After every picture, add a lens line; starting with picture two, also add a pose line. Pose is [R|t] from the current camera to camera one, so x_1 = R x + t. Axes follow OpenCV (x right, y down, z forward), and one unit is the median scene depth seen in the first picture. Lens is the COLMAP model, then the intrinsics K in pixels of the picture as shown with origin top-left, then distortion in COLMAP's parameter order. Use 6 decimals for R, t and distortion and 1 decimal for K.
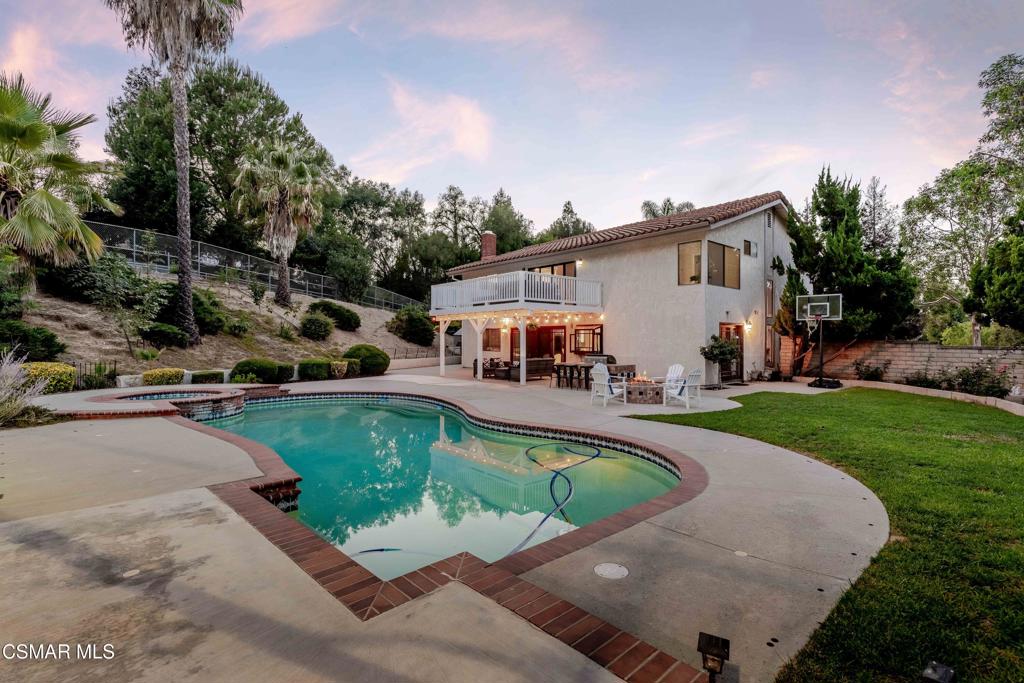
lens RADIAL K [[473.0, 0, 512.0], [0, 473.0, 341.5], [0, 0, 1]] dist [-0.000051, -0.000014]
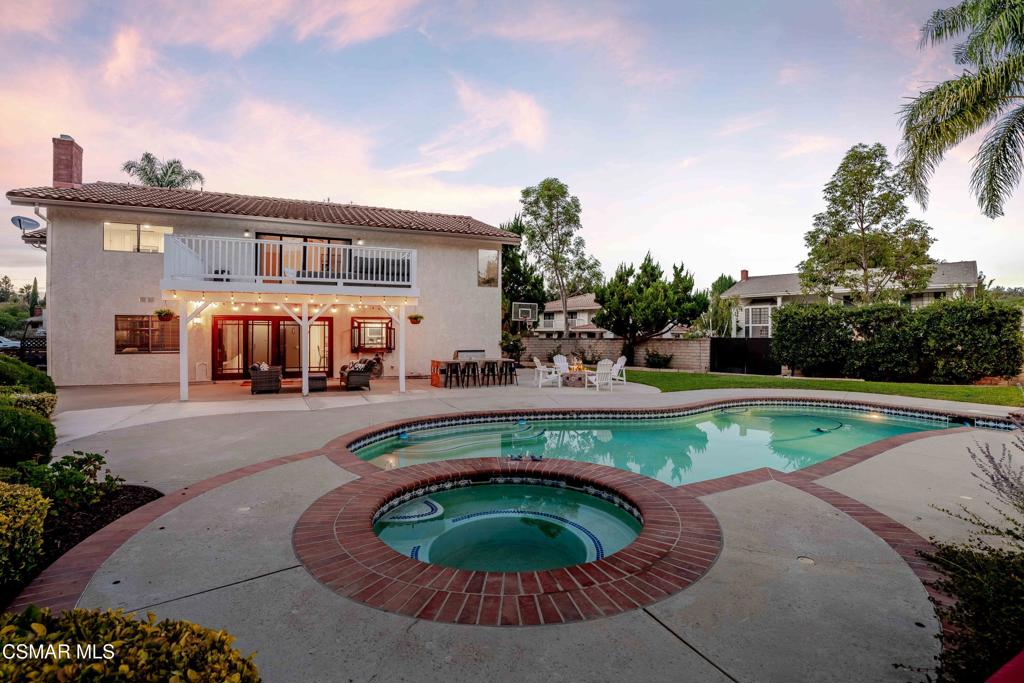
lens RADIAL K [[473.0, 0, 512.0], [0, 473.0, 341.5], [0, 0, 1]] dist [-0.000051, -0.000014]
pose [[0.333975, -0.012271, 0.942502, -0.674843], [0.004118, 0.999925, 0.011559, -0.000587], [-0.942573, 0.000020, 0.334000, 0.561169]]
